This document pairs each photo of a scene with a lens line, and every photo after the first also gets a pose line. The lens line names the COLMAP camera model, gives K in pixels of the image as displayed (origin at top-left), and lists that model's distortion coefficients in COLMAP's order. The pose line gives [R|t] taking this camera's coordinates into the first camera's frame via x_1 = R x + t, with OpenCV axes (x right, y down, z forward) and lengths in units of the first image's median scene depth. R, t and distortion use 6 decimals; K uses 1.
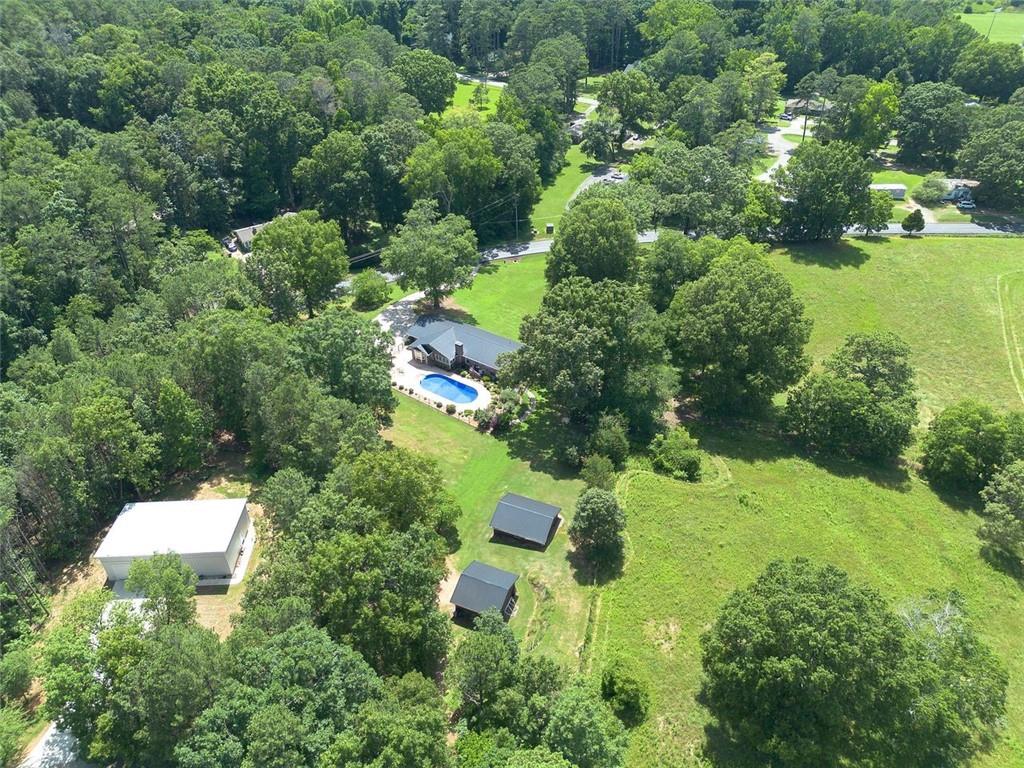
lens RADIAL K [[734.0, 0, 516.5], [0, 734.0, 388.1], [0, 0, 1]] dist [0.049301, -0.037208]
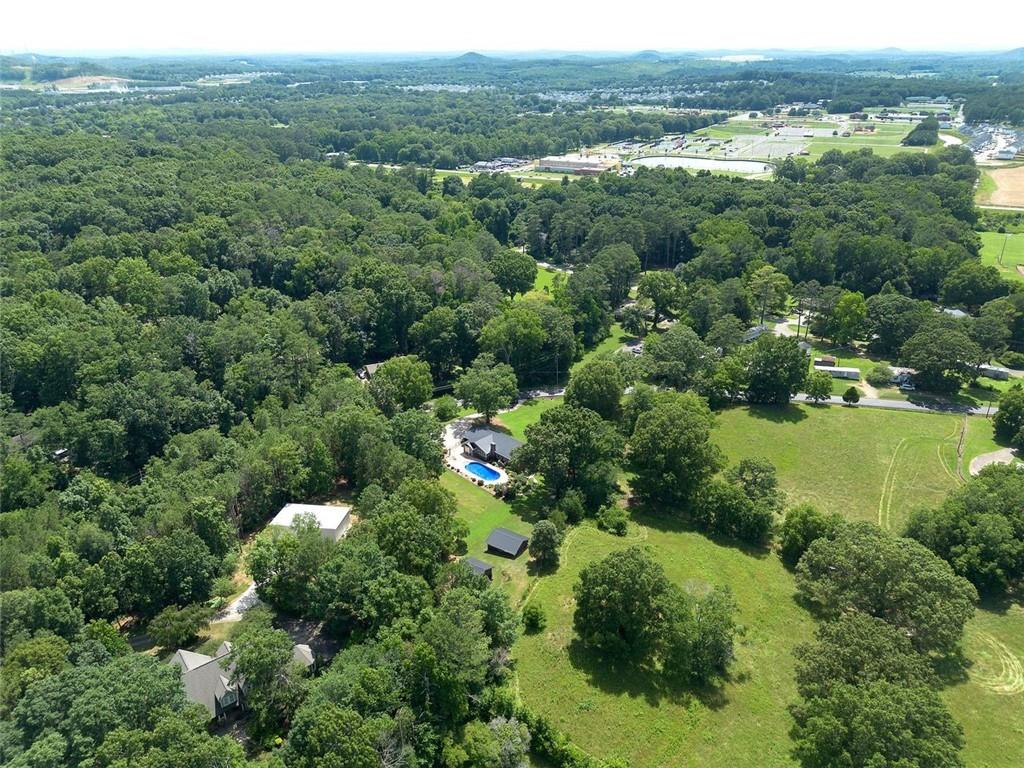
lens RADIAL K [[734.0, 0, 514.5], [0, 734.0, 378.1], [0, 0, 1]] dist [0.049301, -0.037208]
pose [[0.985706, 0.072733, -0.151965, 0.154626], [-0.104786, 0.970986, -0.214955, 0.107261], [0.131921, 0.227806, 0.964729, -0.416384]]
